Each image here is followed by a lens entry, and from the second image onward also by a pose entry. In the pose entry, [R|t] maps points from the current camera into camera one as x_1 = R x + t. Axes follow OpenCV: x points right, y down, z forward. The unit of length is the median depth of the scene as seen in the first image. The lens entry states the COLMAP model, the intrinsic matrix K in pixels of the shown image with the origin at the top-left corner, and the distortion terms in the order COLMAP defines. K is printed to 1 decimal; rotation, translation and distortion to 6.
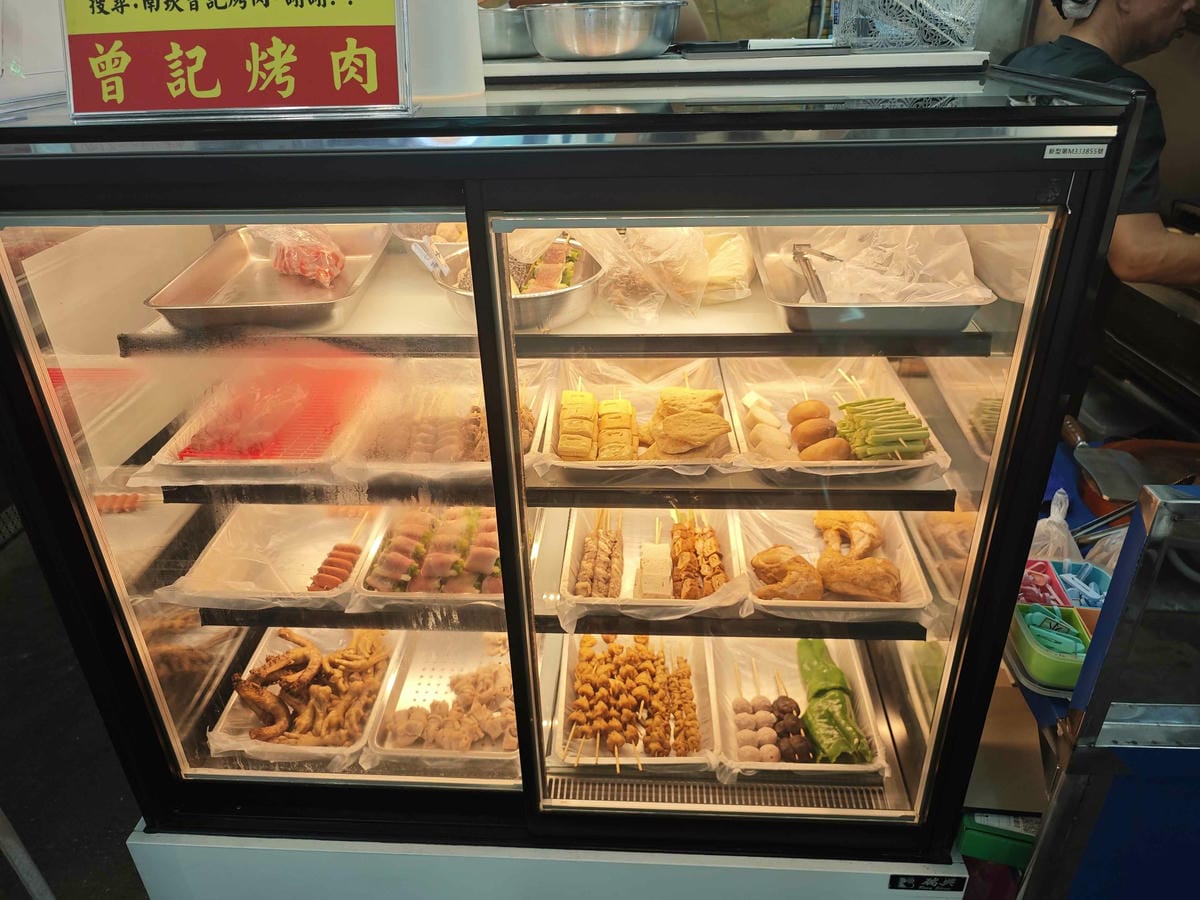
lens RADIAL K [[839.5, 0, 600.0], [0, 839.5, 450.0], [0, 0, 1]] dist [-0.010956, 0.002274]
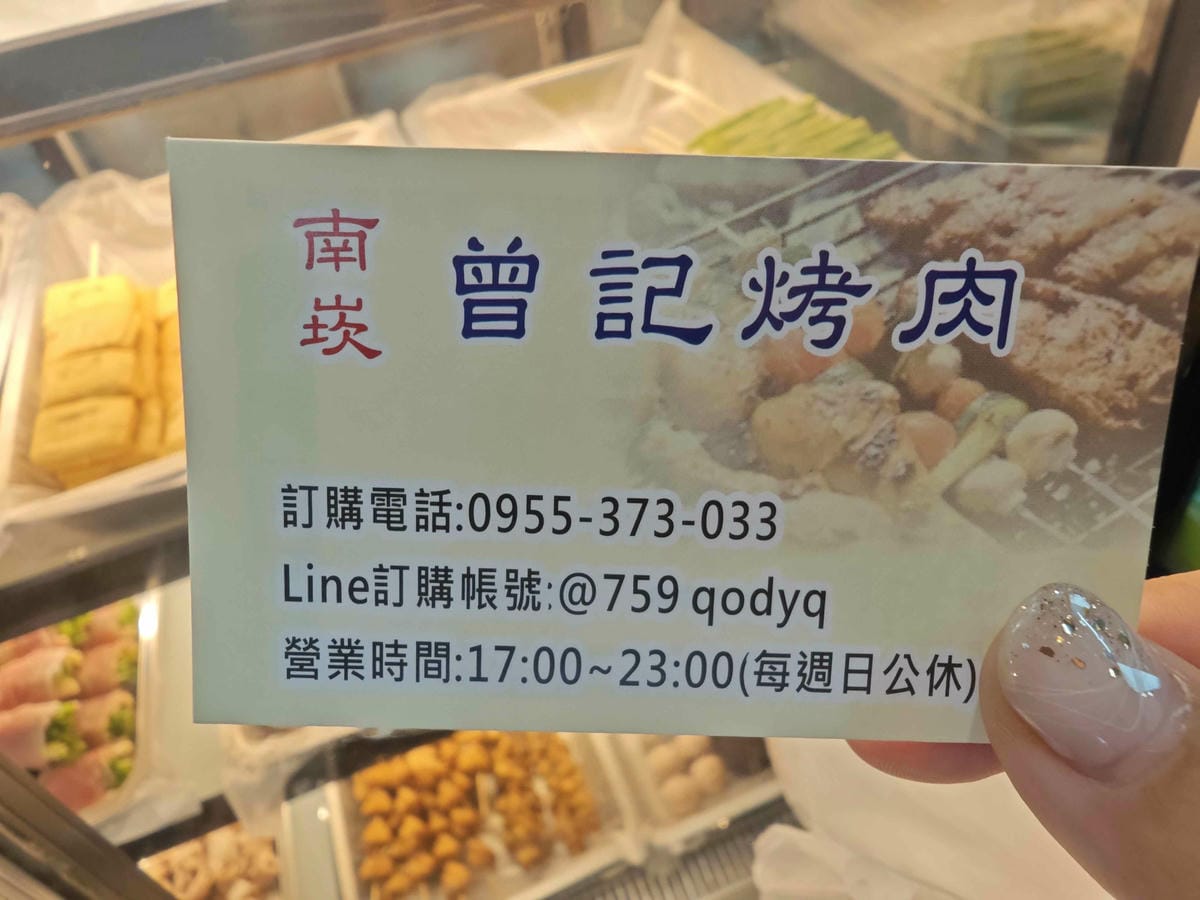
lens RADIAL K [[824.7, 0, 600.0], [0, 824.7, 450.0], [0, 0, 1]] dist [0.000839, 0.000207]
pose [[0.907935, -0.342637, 0.241359, 0.084350], [0.287488, 0.928197, 0.236224, -0.019181], [-0.304968, -0.145089, 0.941246, 0.611136]]
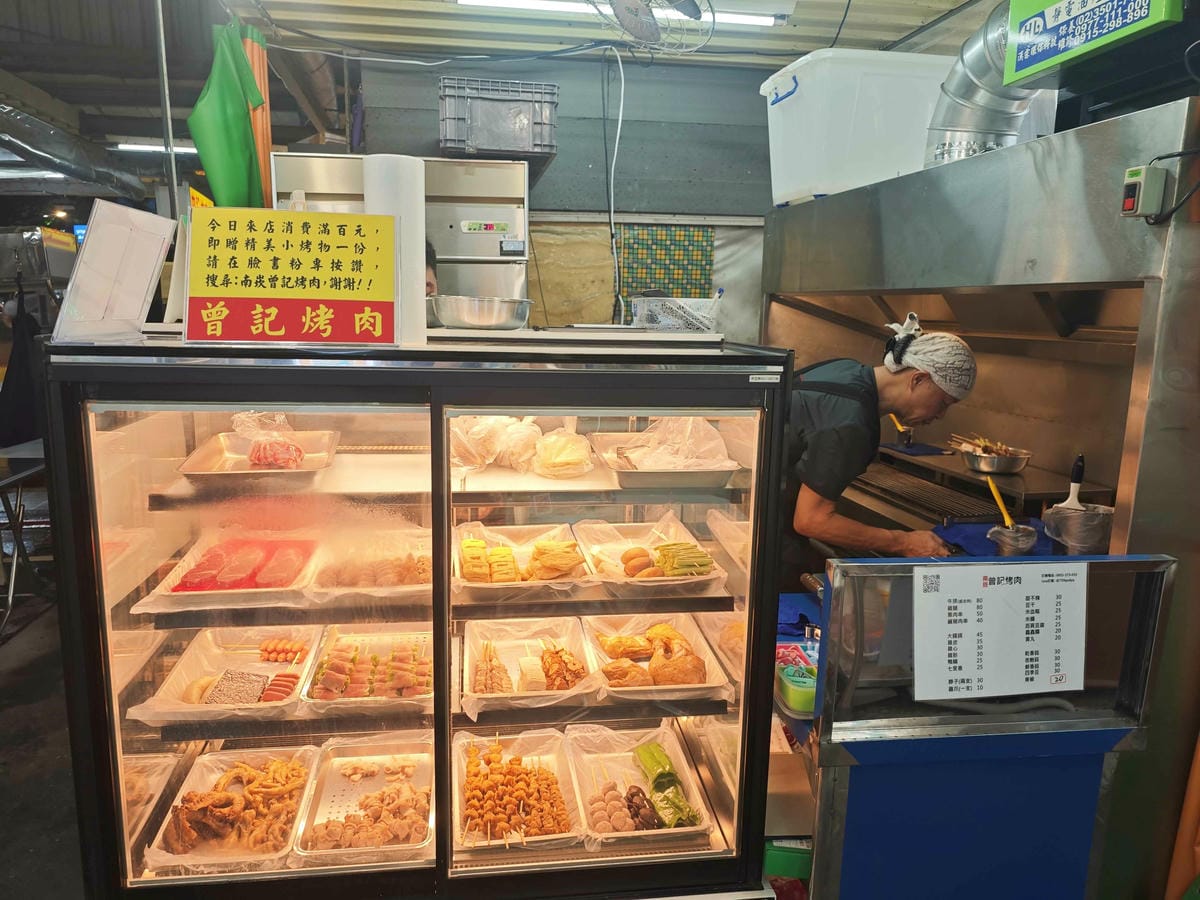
lens RADIAL K [[839.5, 0, 600.0], [0, 839.5, 450.0], [0, 0, 1]] dist [-0.010956, 0.002274]
pose [[0.976716, 0.011117, 0.214249, -0.138168], [0.057217, 0.948986, -0.310082, 0.251796], [-0.206766, 0.315121, 0.926254, -0.437162]]
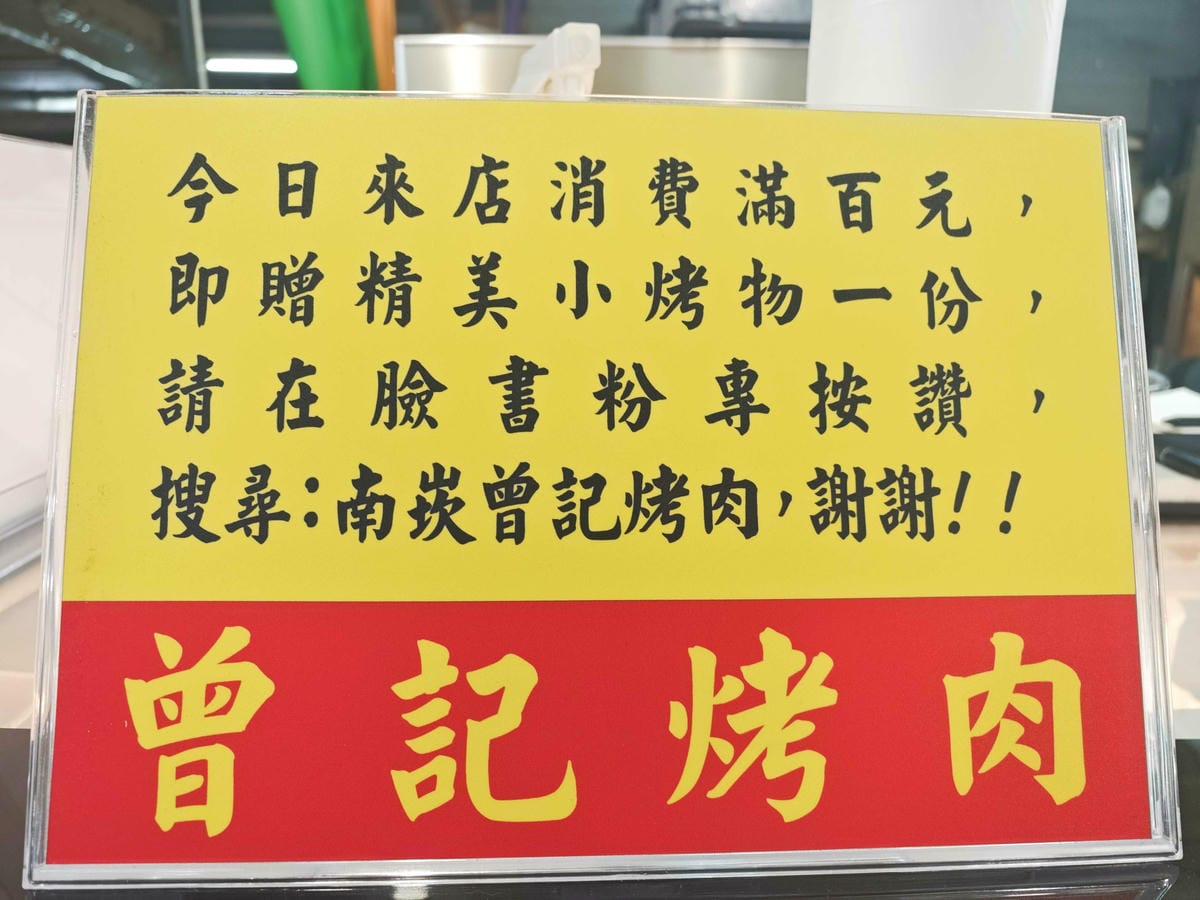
lens RADIAL K [[839.5, 0, 600.0], [0, 839.5, 450.0], [0, 0, 1]] dist [-0.010956, 0.002274]
pose [[0.997209, 0.019200, 0.072153, -0.334897], [-0.000713, 0.968774, -0.247944, -0.339857], [-0.074661, 0.247201, 0.966084, 0.488224]]
